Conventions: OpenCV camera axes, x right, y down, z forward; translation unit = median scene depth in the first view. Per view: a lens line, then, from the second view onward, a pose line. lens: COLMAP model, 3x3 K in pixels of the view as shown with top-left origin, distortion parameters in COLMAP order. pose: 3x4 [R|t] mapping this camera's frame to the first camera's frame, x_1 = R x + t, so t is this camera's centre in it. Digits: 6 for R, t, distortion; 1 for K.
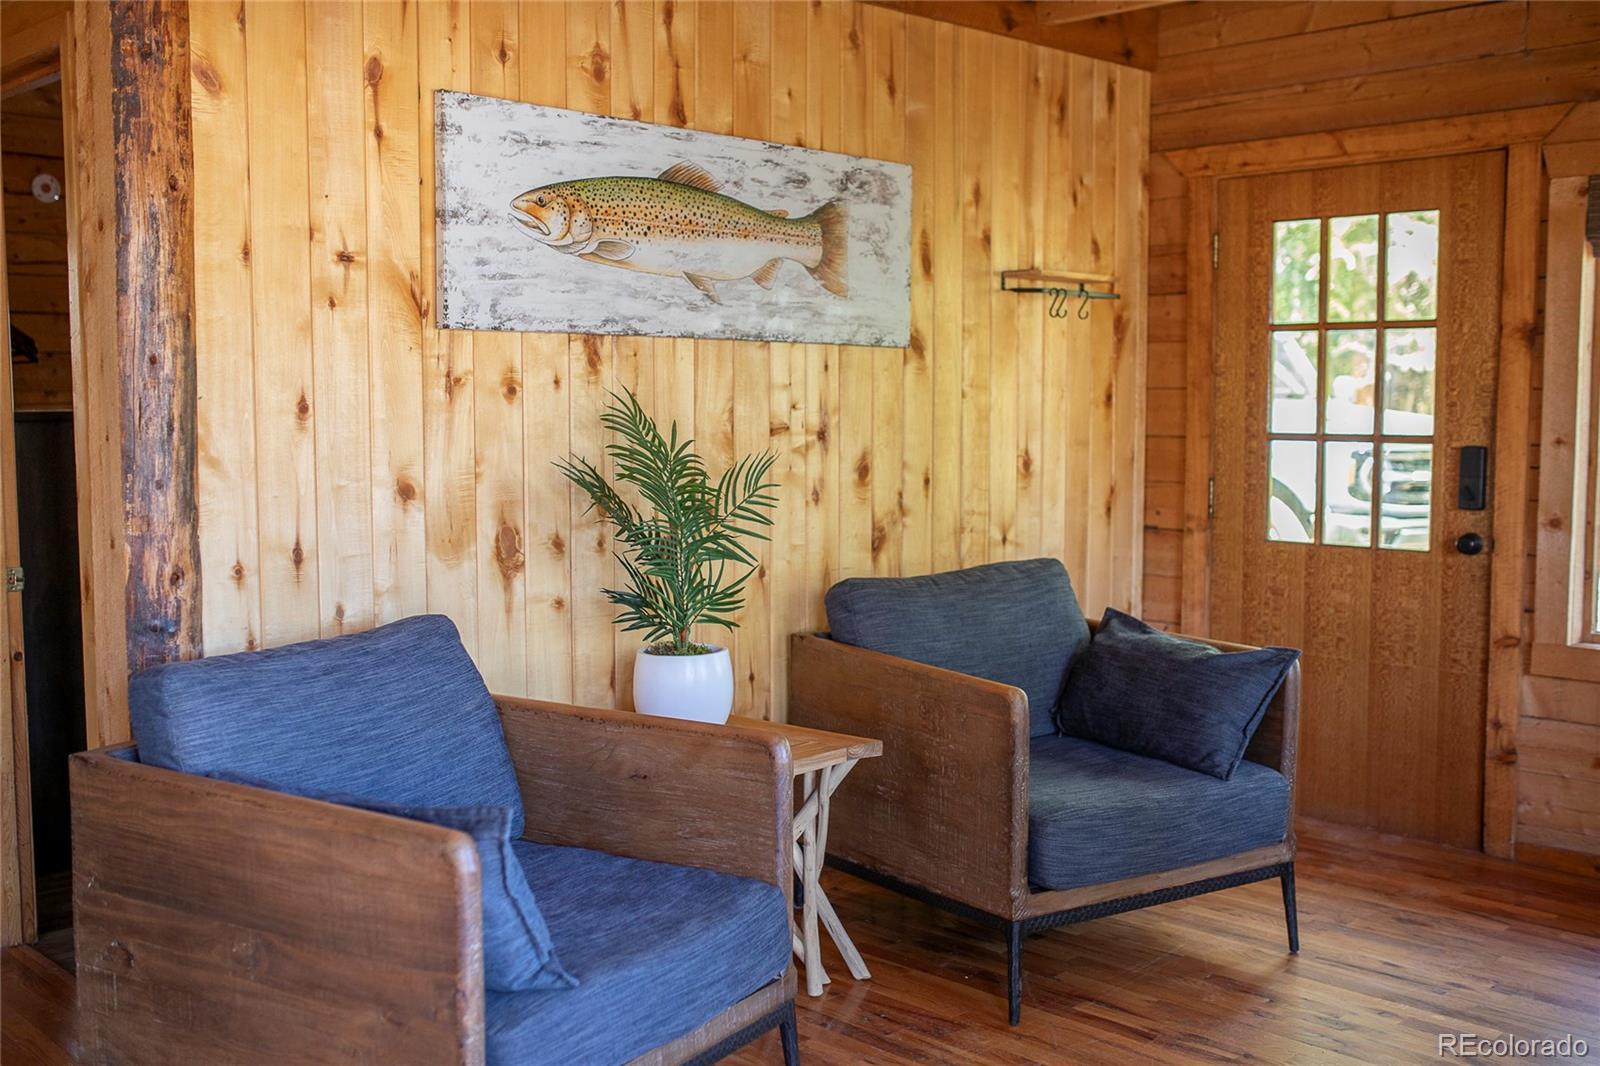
lens RADIAL K [[1596.8, 0, 800.0], [0, 1596.8, 533.0], [0, 0, 1]] dist [-0.053066, 0.030608]
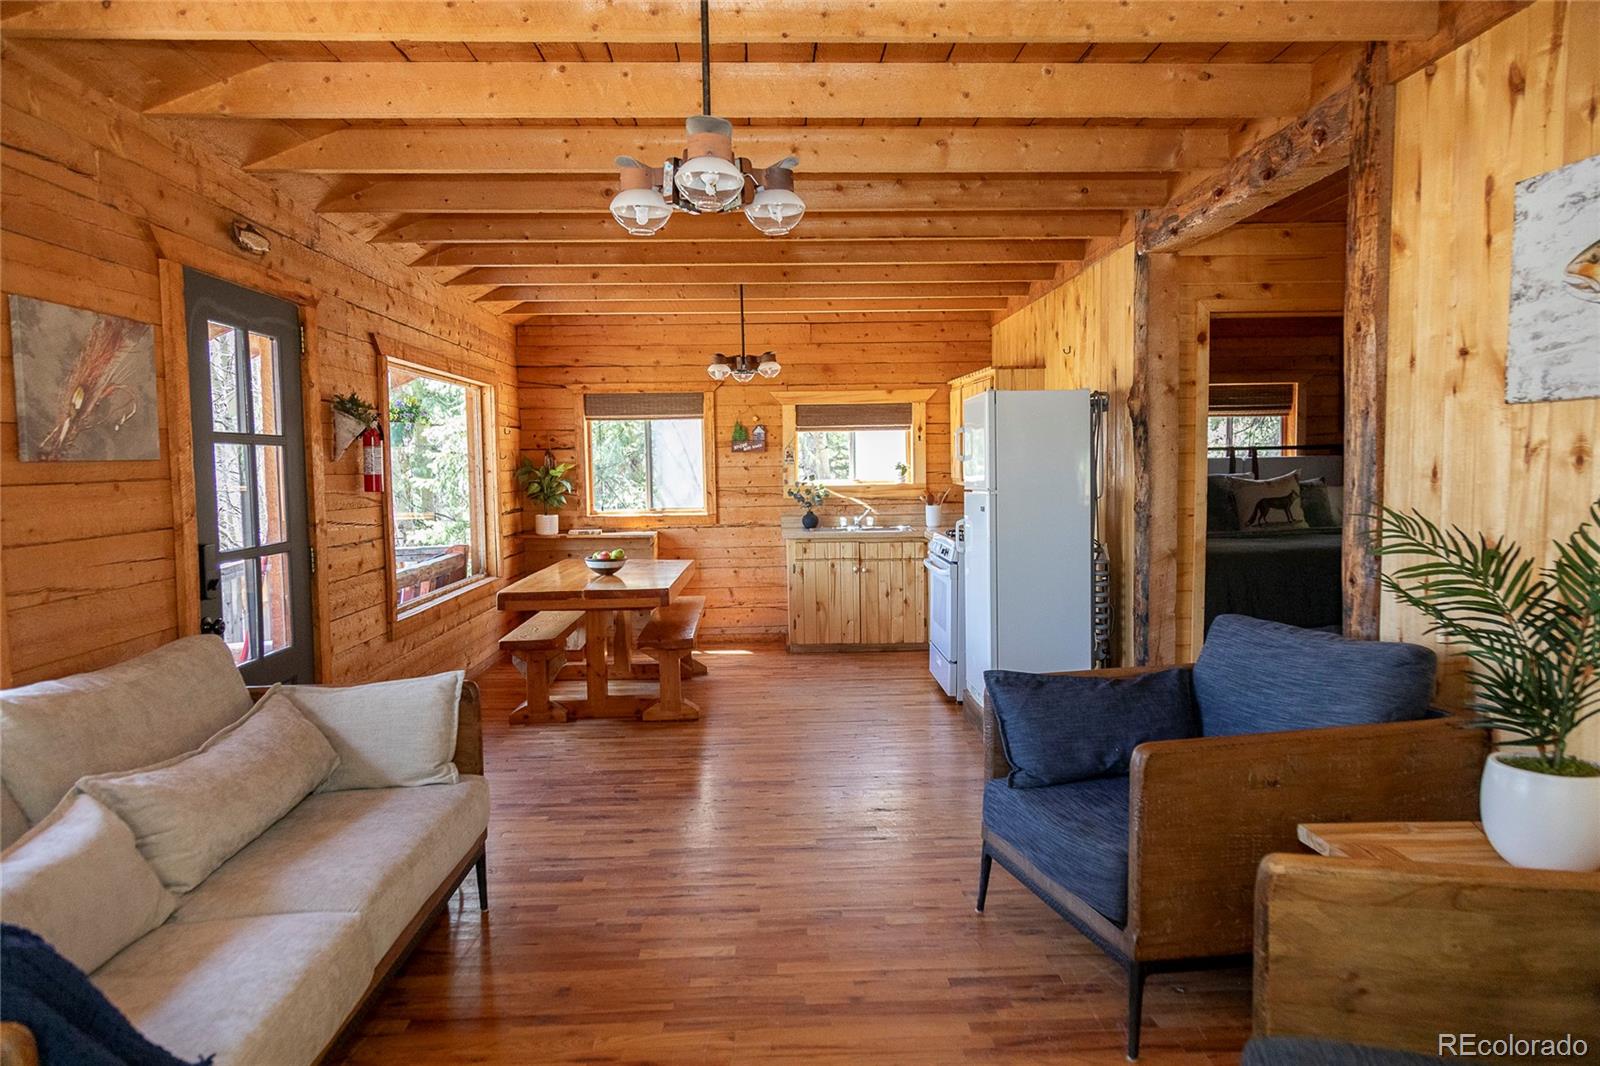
lens RADIAL K [[1049.3, 0, 808.5], [0, 1049.3, 542.7], [0, 0, 1]] dist [0.008729, 0.003292]
pose [[-0.667190, 0.070380, -0.741556, 0.586509], [-0.045087, 0.989885, 0.134513, -0.099910], [0.743522, 0.123180, -0.657268, 1.029654]]
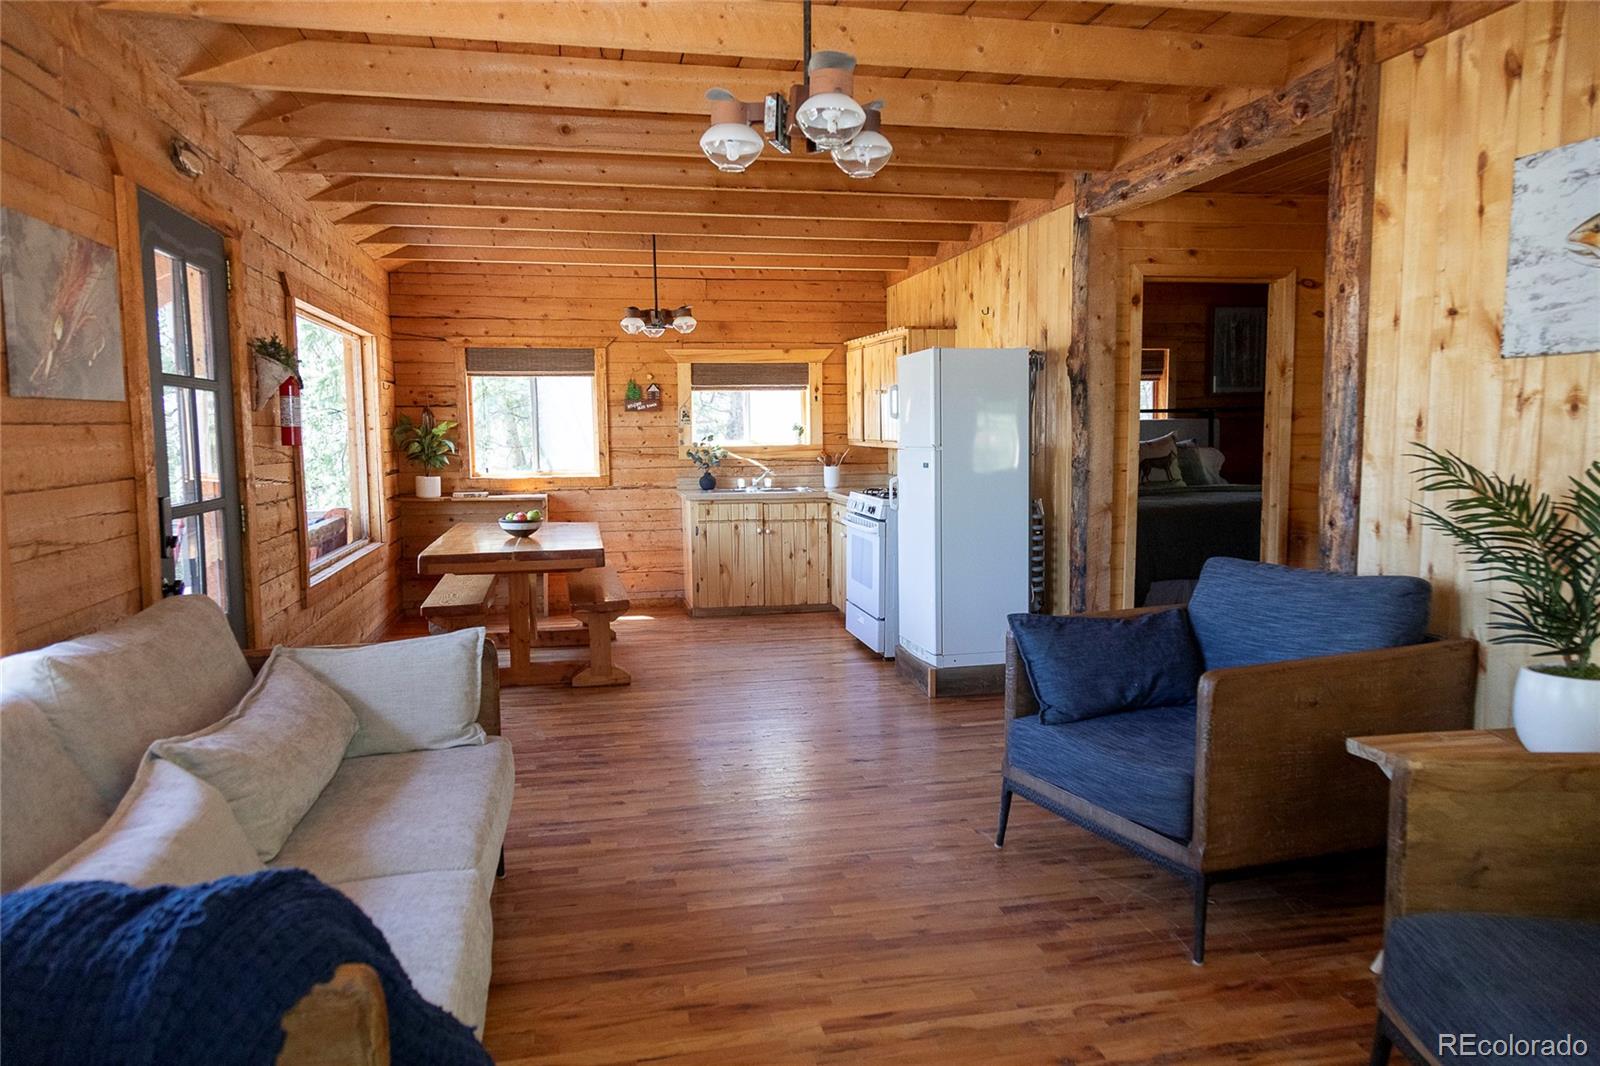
lens RADIAL K [[1073.6, 0, 804.5], [0, 1073.6, 538.1], [0, 0, 1]] dist [0.012953, 0.000264]
pose [[-0.532060, 0.094668, -0.841398, 0.706639], [-0.059651, 0.987070, 0.148778, -0.075794], [0.844603, 0.129349, -0.519533, 0.906229]]
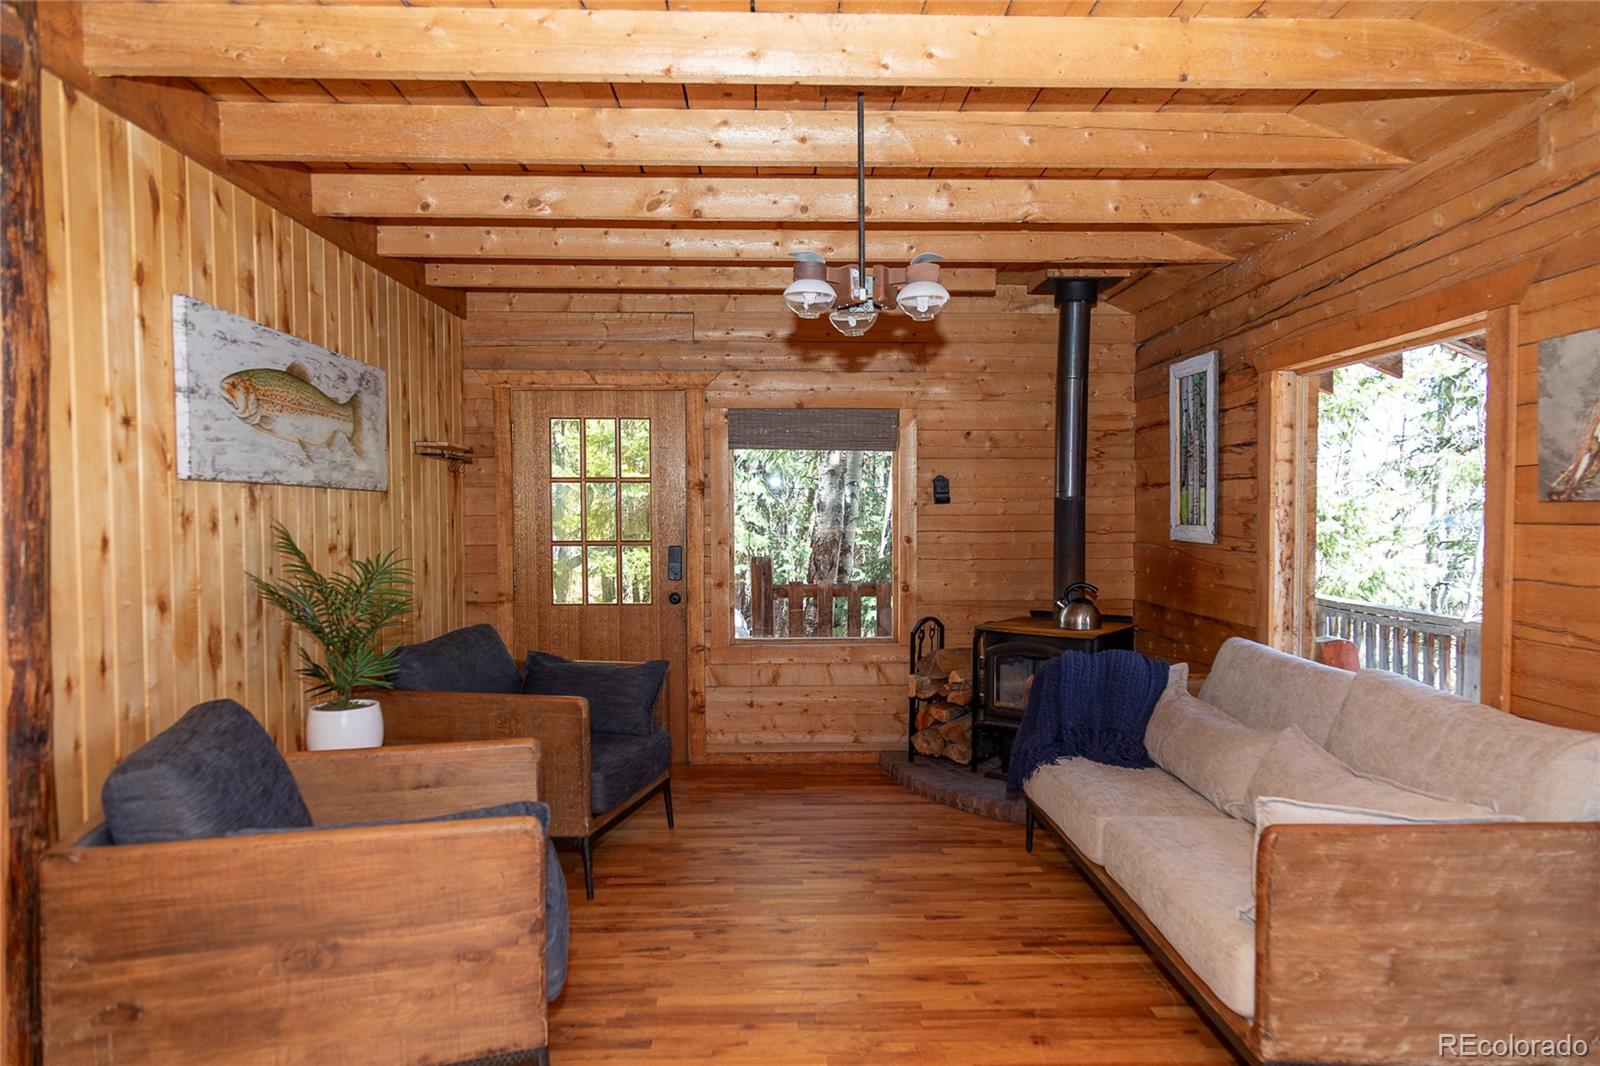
lens RADIAL K [[1049.3, 0, 808.5], [0, 1049.3, 542.7], [0, 0, 1]] dist [0.008729, 0.003292]
pose [[0.676367, -0.024725, 0.736149, -0.466044], [0.064211, 0.997611, -0.025490, -0.020883], [-0.733760, 0.064510, 0.676339, 0.052955]]
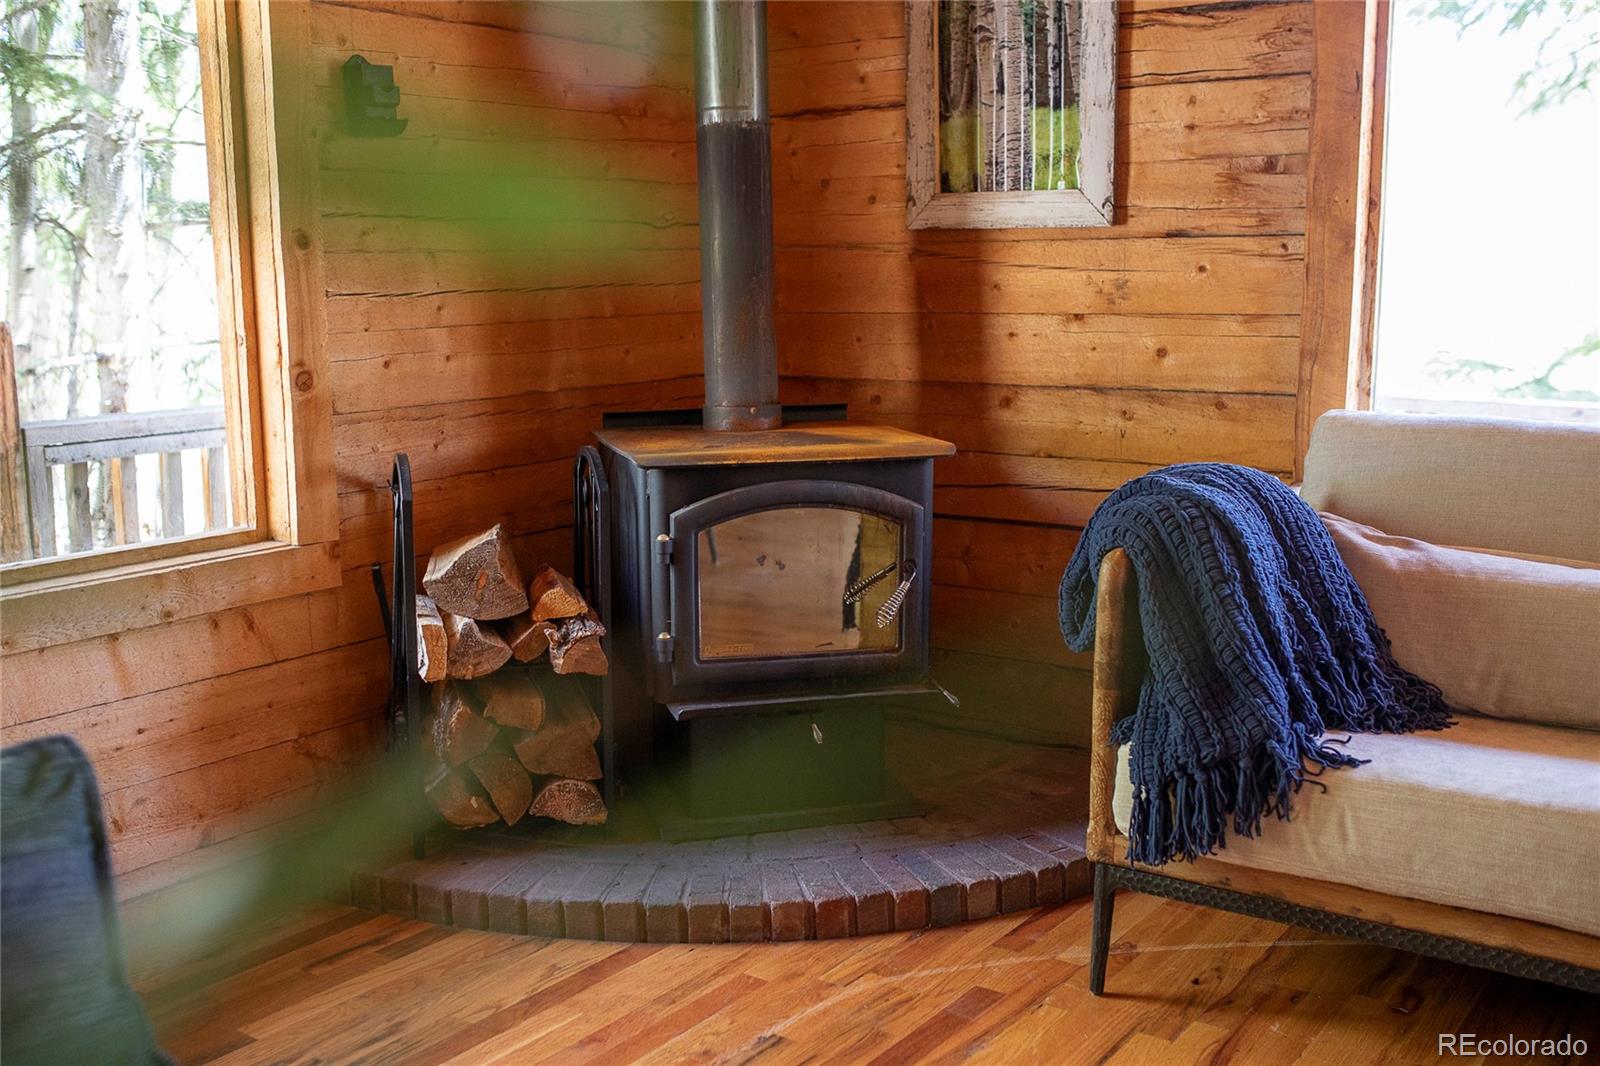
lens RADIAL K [[1596.8, 0, 800.0], [0, 1596.8, 533.0], [0, 0, 1]] dist [-0.053066, 0.030608]
pose [[-0.177669, -0.158315, 0.971272, -0.081819], [0.096102, 0.979466, 0.177230, -0.026586], [-0.979387, 0.124829, -0.158806, 0.877203]]
